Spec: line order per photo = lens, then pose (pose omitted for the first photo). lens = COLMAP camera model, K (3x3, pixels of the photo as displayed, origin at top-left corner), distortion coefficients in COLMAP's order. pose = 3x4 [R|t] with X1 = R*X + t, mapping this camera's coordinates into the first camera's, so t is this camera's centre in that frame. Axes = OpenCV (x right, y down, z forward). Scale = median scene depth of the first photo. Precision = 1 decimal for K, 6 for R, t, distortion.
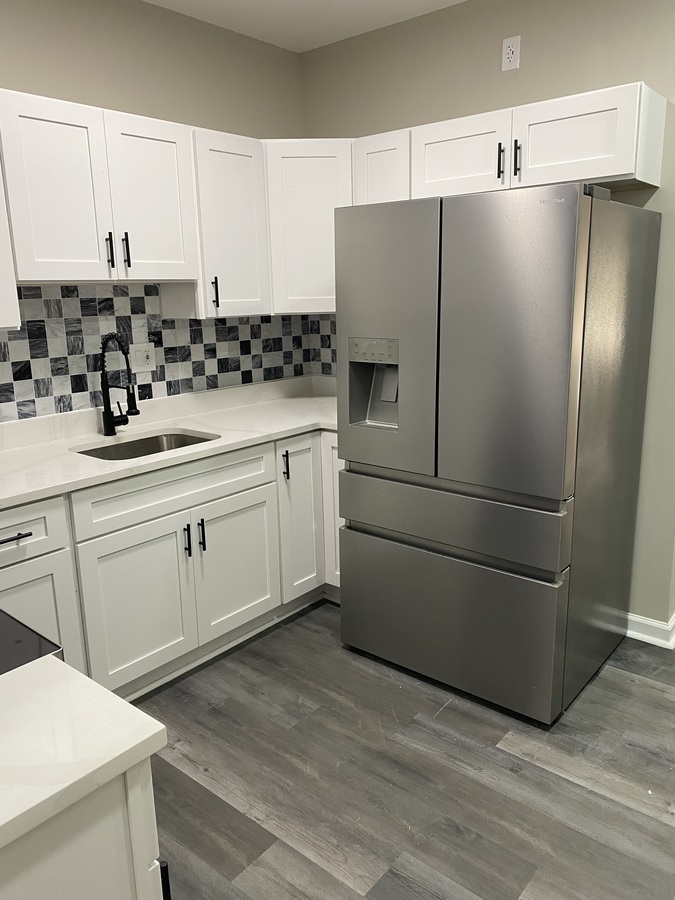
lens RADIAL K [[679.7, 0, 337.5], [0, 679.7, 450.0], [0, 0, 1]] dist [-0.001211, -0.000964]
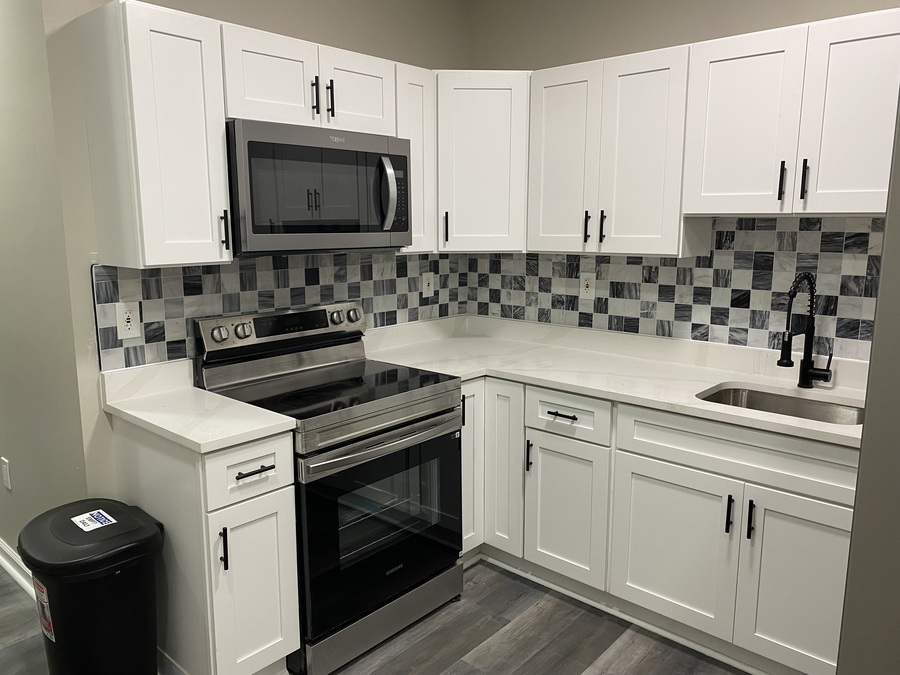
lens RADIAL K [[679.7, 0, 456.5], [0, 679.7, 342.8], [0, 0, 1]] dist [-0.001211, -0.000964]
pose [[-0.030939, 0.198657, -0.979581, 0.561166], [-0.233027, 0.951609, 0.200345, -0.156714], [0.971978, 0.234467, 0.016851, 0.571024]]
